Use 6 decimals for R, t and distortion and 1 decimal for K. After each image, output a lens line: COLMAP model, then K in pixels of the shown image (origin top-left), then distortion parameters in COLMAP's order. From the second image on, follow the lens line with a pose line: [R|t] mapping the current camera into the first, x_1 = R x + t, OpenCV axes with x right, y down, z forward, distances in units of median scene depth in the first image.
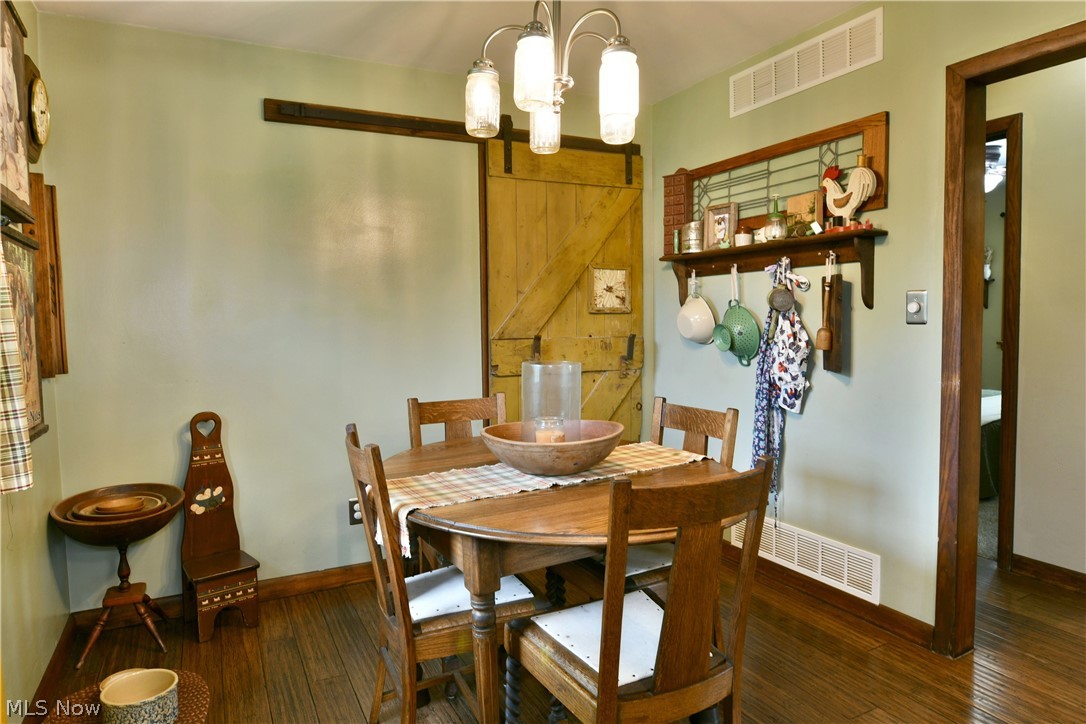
lens RADIAL K [[659.6, 0, 538.4], [0, 659.6, 360.7], [0, 0, 1]] dist [-0.013726, -0.006461]
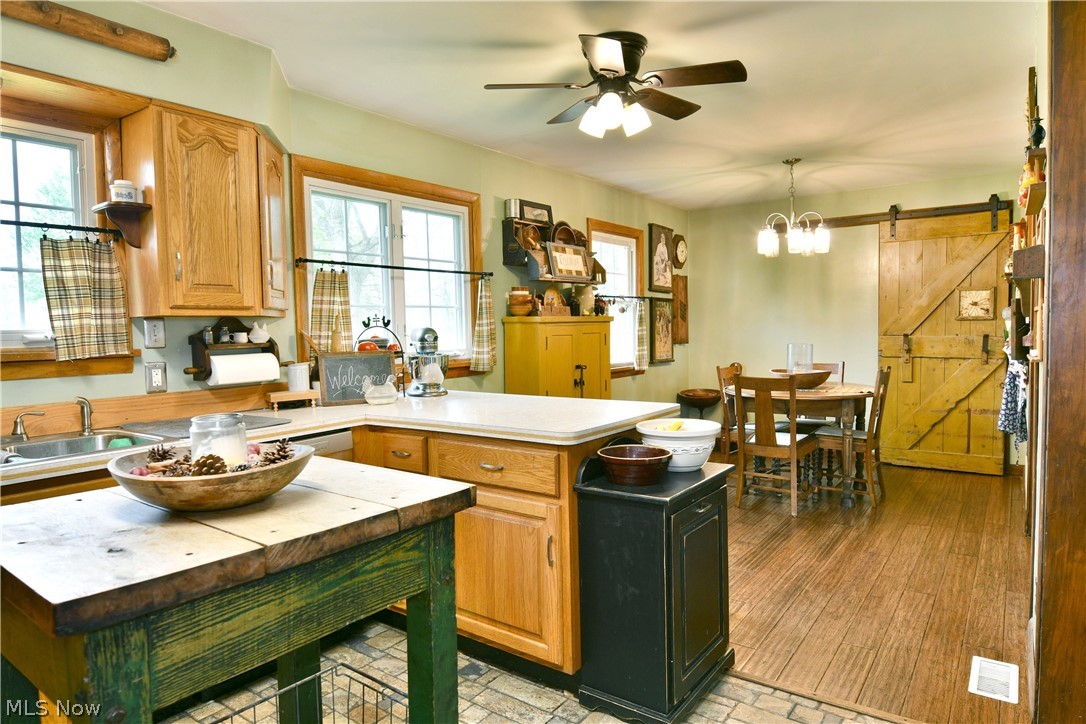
lens RADIAL K [[659.6, 0, 538.1], [0, 659.6, 361.1], [0, 0, 1]] dist [-0.013726, -0.006461]
pose [[0.458158, 0.058793, -0.886924, 1.005493], [-0.047238, 0.998011, 0.041755, 0.005869], [0.887615, 0.022767, 0.460023, -0.569190]]
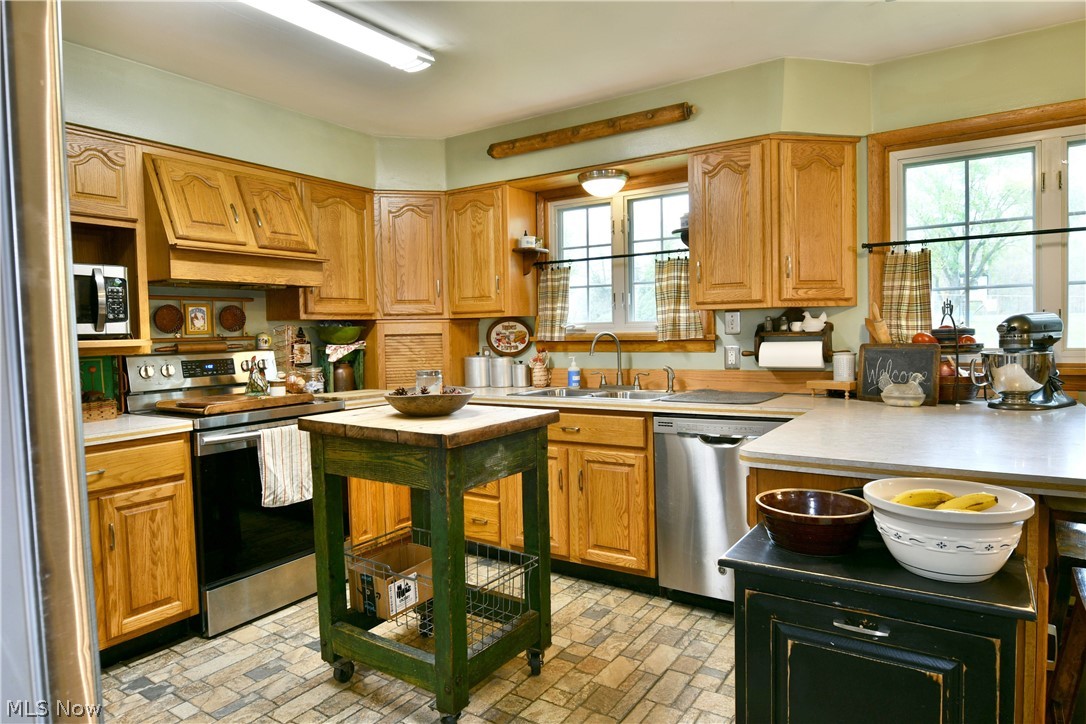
lens RADIAL K [[659.6, 0, 547.2], [0, 659.6, 363.4], [0, 0, 1]] dist [-0.013726, -0.006461]
pose [[-0.870591, 0.062911, -0.487968, 0.843495], [0.007150, 0.993304, 0.115305, -0.028210], [0.491955, 0.096894, -0.865212, 0.105714]]
